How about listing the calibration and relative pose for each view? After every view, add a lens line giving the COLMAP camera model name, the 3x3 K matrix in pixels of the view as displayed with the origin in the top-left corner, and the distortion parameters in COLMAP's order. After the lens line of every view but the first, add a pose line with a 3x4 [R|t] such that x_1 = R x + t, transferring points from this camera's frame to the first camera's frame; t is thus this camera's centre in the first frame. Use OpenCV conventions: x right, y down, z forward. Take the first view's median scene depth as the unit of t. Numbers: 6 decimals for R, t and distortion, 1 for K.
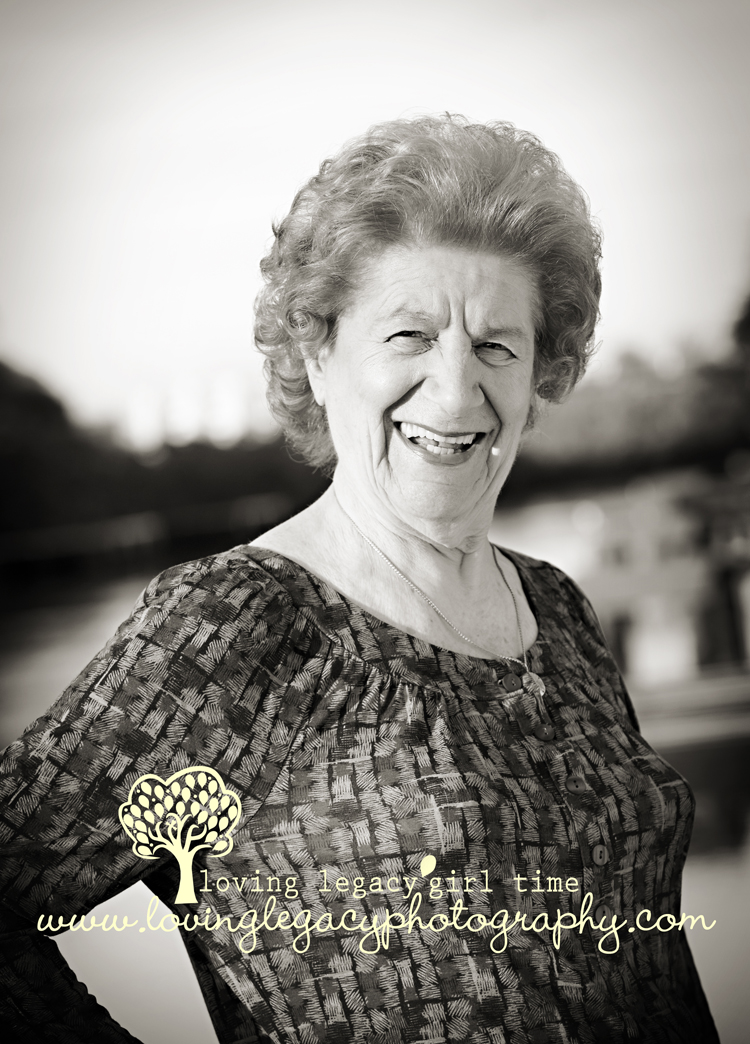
lens RADIAL K [[3288.9, 0, 372.3], [0, 3288.9, 521.0], [0, 0, 1]] dist [0.094582, 0.000000]
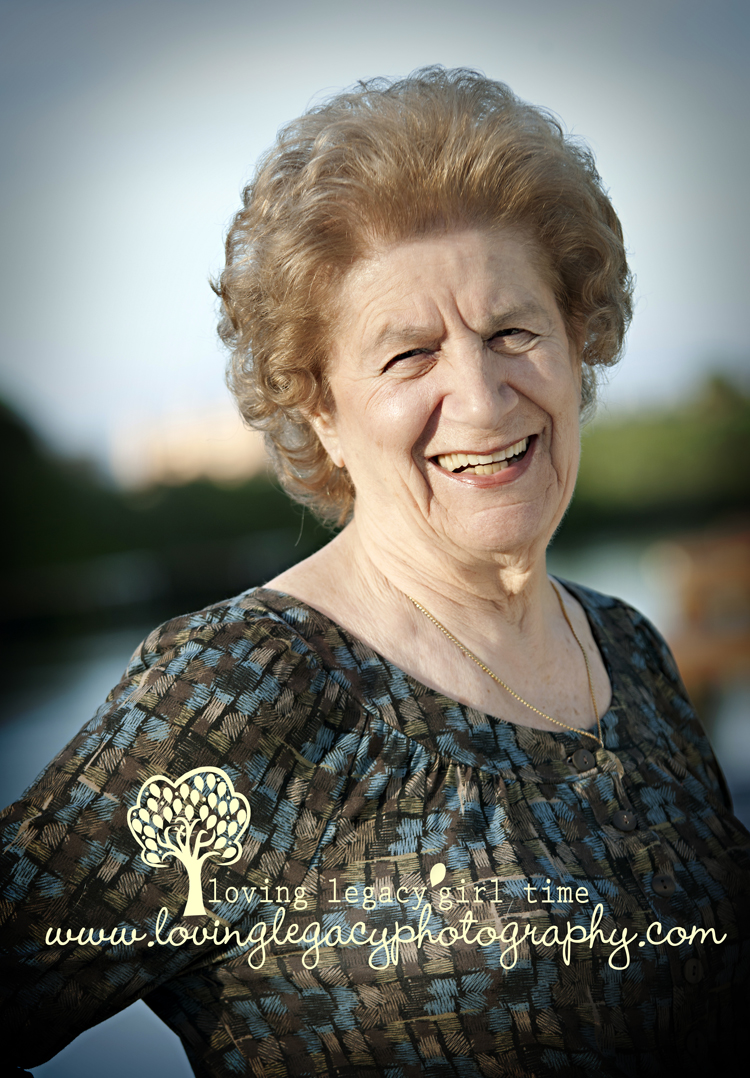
lens RADIAL K [[4528.7, 0, 412.7], [0, 4528.7, 557.4], [0, 0, 1]] dist [2.050933, 0.000000]
pose [[0.999961, -0.001780, -0.008671, 0.009991], [0.001685, 0.999940, -0.010870, 0.010397], [0.008690, 0.010855, 0.999903, -0.180045]]
